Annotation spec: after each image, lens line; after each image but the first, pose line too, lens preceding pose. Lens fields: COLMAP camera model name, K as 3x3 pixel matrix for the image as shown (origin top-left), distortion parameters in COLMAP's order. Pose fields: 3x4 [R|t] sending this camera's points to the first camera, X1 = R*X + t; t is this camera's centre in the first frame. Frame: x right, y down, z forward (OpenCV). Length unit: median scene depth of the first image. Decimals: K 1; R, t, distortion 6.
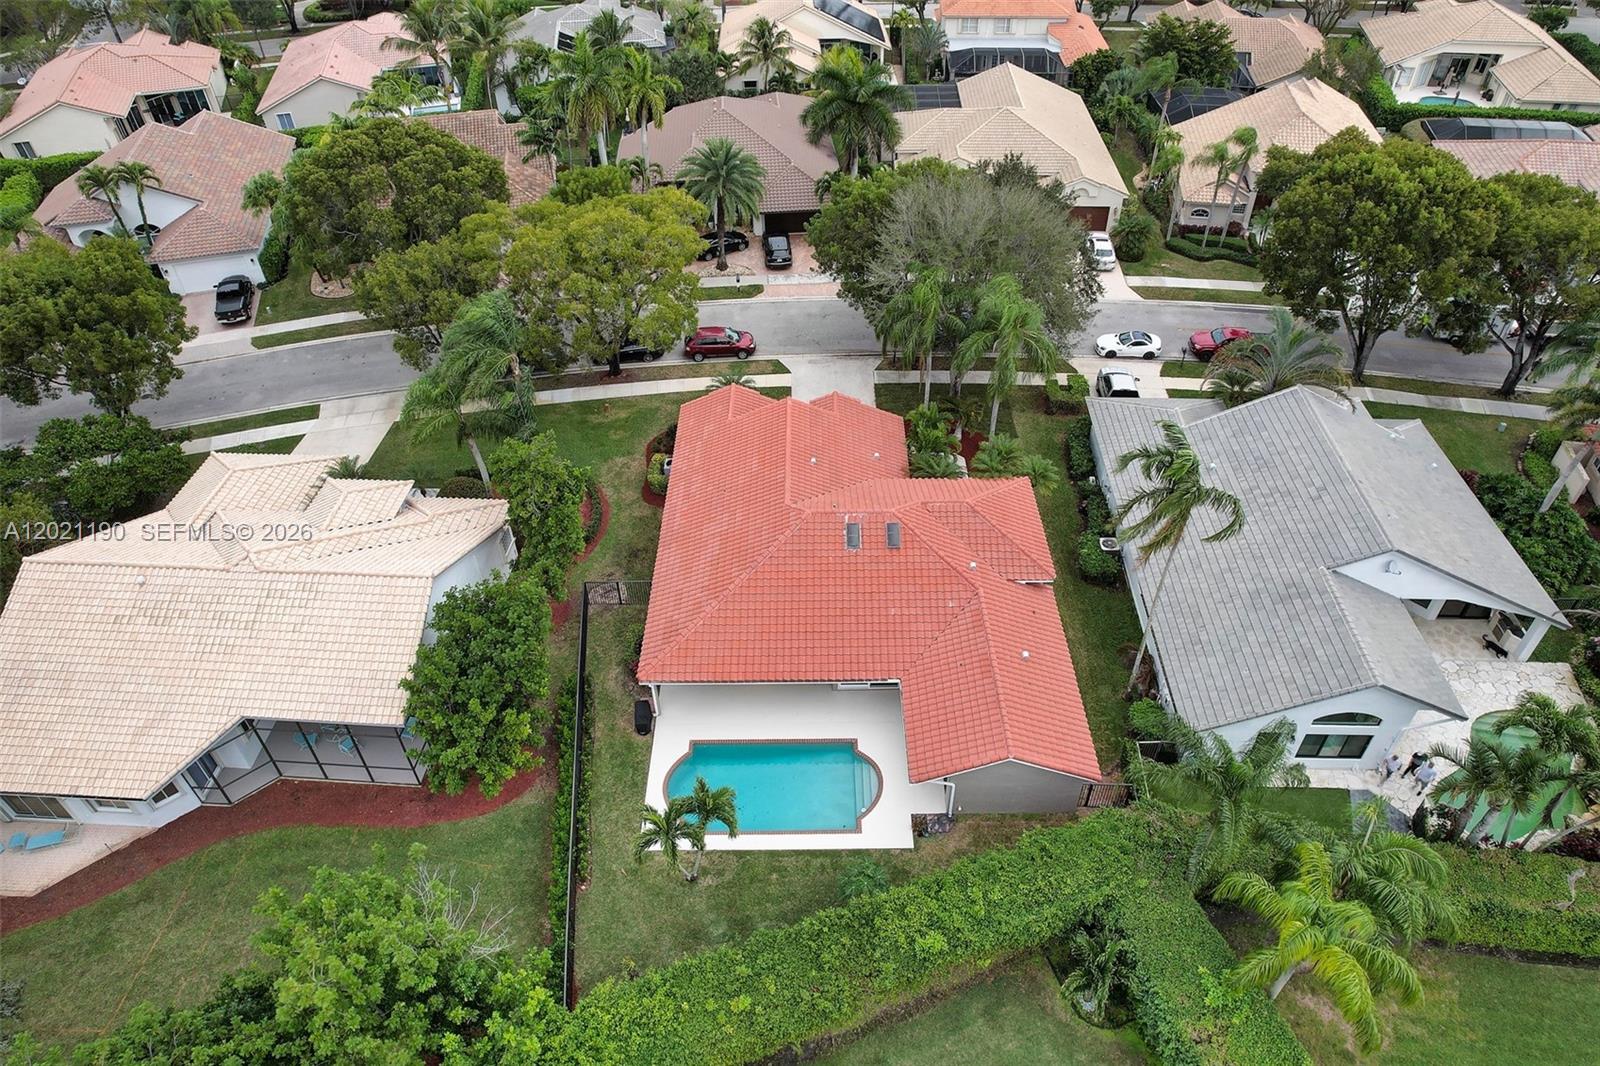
lens RADIAL K [[1018.9, 0, 800.0], [0, 1018.9, 533.0], [0, 0, 1]] dist [-0.094816, 0.088032]
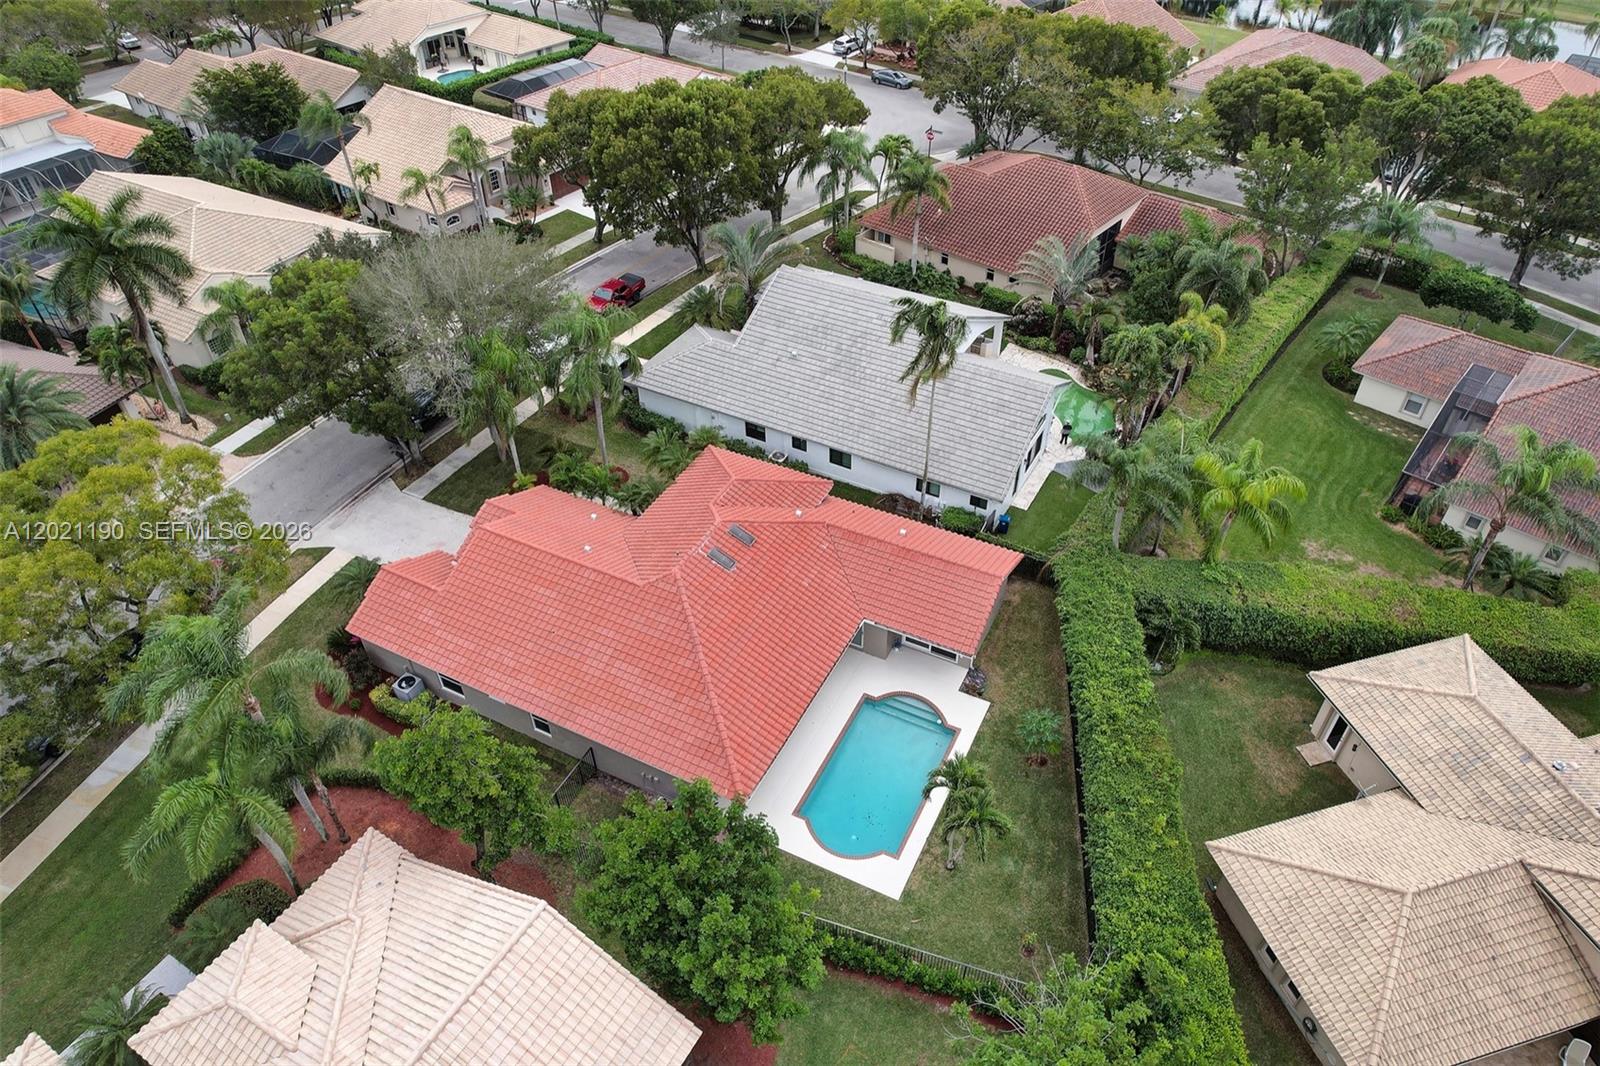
lens RADIAL K [[1018.9, 0, 800.0], [0, 1018.9, 533.0], [0, 0, 1]] dist [-0.094816, 0.088032]
pose [[0.455986, -0.573244, 0.680785, -0.391534], [0.586399, 0.768936, 0.254703, -0.153067], [-0.669487, 0.283070, 0.686773, 0.178426]]
